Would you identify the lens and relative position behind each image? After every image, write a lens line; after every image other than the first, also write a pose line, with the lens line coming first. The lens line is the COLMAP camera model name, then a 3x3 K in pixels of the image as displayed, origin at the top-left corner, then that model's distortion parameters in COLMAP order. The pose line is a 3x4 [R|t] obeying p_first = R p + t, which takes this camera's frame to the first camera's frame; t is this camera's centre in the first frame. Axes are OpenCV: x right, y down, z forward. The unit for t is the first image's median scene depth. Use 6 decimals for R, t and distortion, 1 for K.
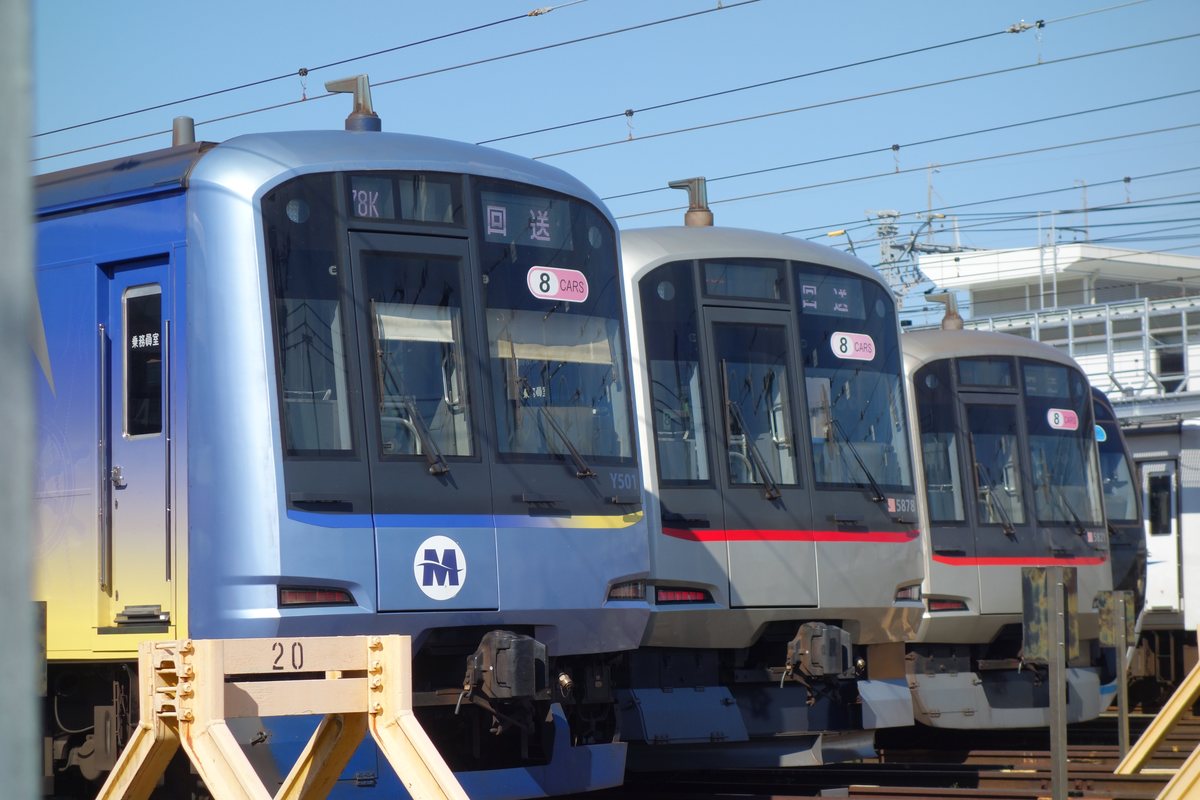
lens RADIAL K [[3225.3, 0, 605.2], [0, 3225.3, 405.2], [0, 0, 1]] dist [0.054963, 0.000000]
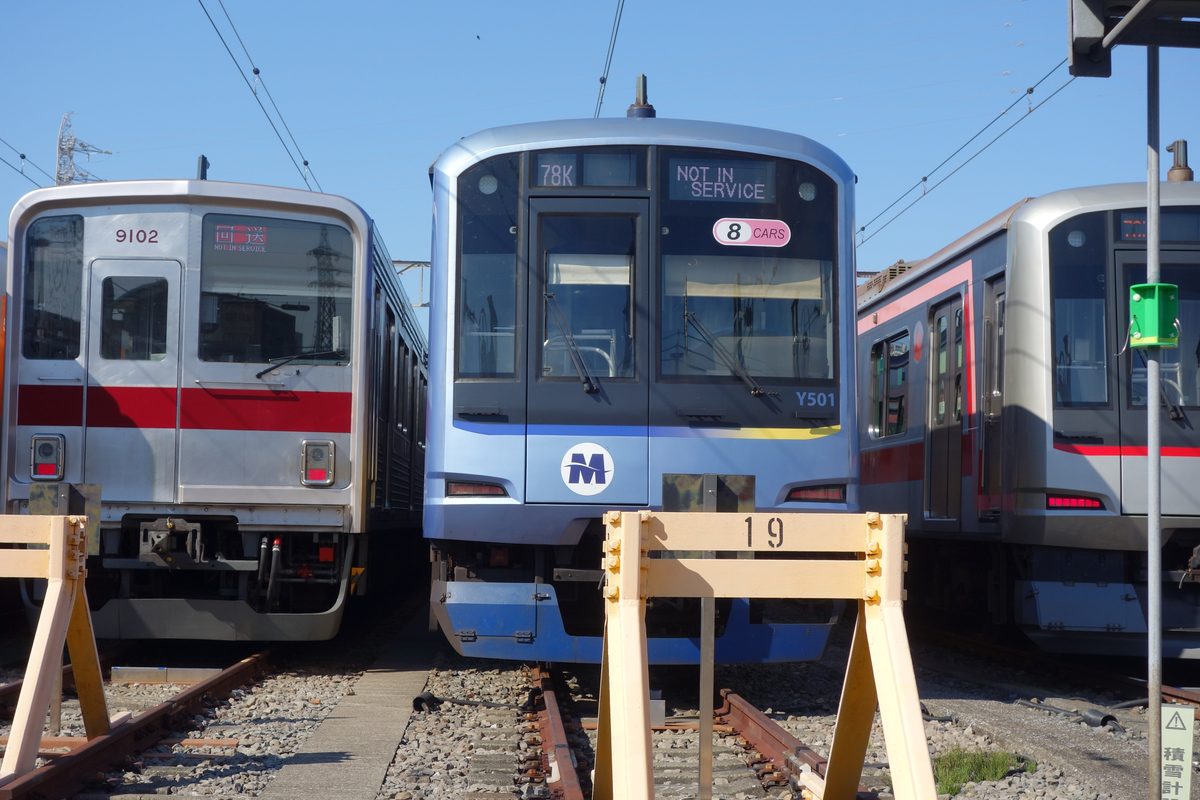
lens RADIAL K [[1961.6, 0, 588.3], [0, 1961.6, 403.5], [0, 0, 1]] dist [0.026273, 0.000000]
pose [[0.753433, -0.003424, -0.657516, 0.419141], [0.012103, 0.999889, 0.008661, 0.018496], [0.657414, -0.014484, 0.753391, 0.424347]]
